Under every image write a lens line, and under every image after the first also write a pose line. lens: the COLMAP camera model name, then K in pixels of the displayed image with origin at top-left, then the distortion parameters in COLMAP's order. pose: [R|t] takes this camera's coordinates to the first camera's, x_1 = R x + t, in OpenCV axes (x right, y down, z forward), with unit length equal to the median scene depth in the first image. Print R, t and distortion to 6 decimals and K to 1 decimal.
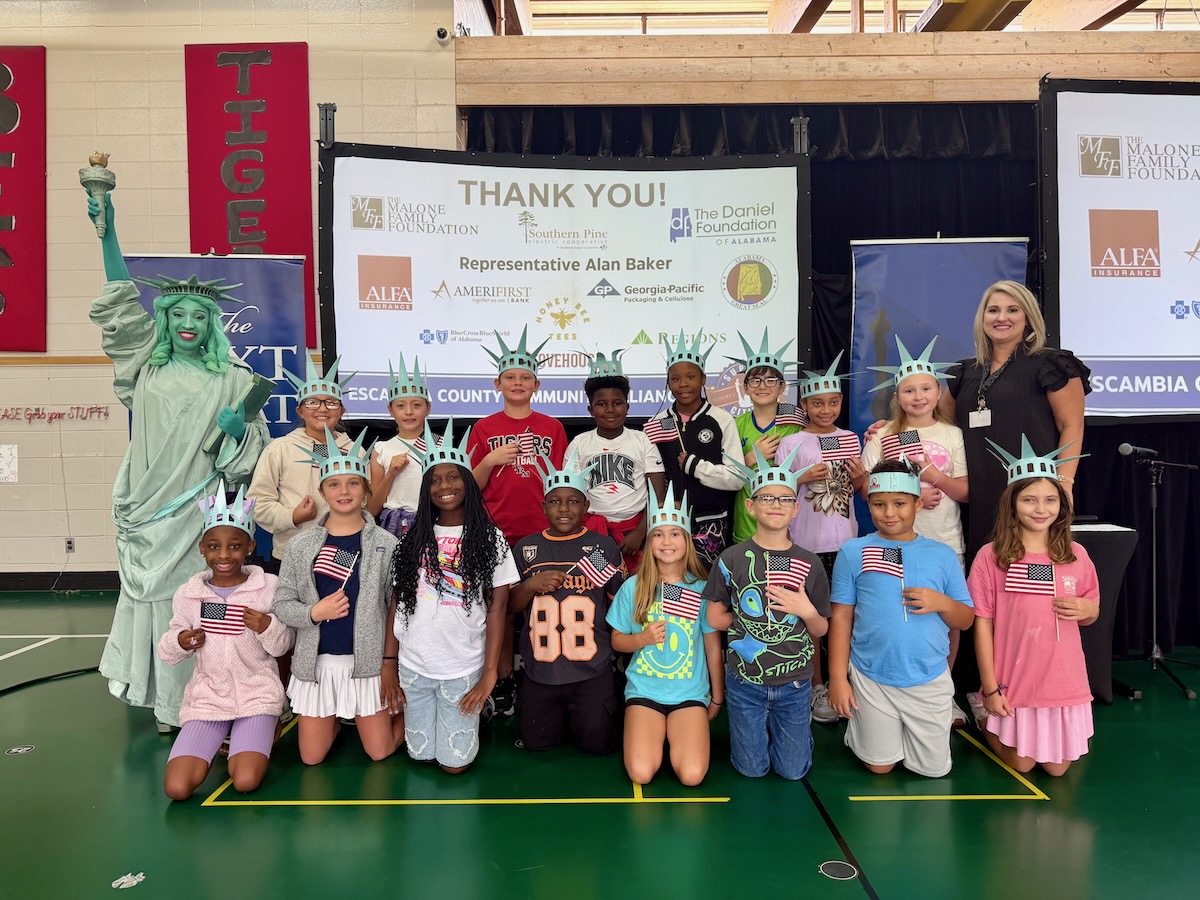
lens RADIAL K [[817.7, 0, 580.3], [0, 817.7, 460.9], [0, 0, 1]] dist [0.067404, -0.049977]
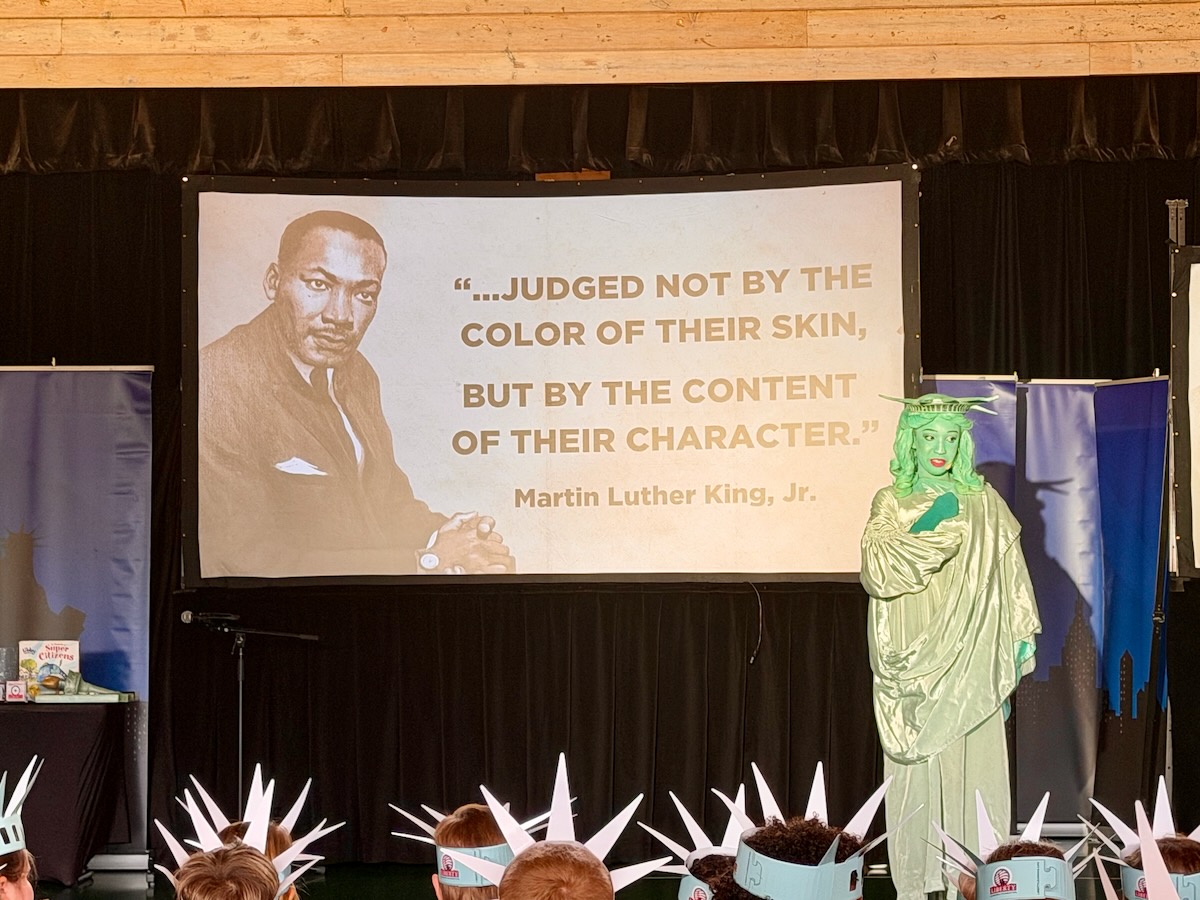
lens RADIAL K [[3076.4, 0, 567.0], [0, 3076.4, 495.7], [0, 0, 1]] dist [0.231088, 0.000000]
pose [[0.998368, -0.002516, -0.057049, 0.738347], [-0.001774, 0.997181, -0.075015, 0.063955], [0.057077, 0.074994, 0.995549, -1.361668]]
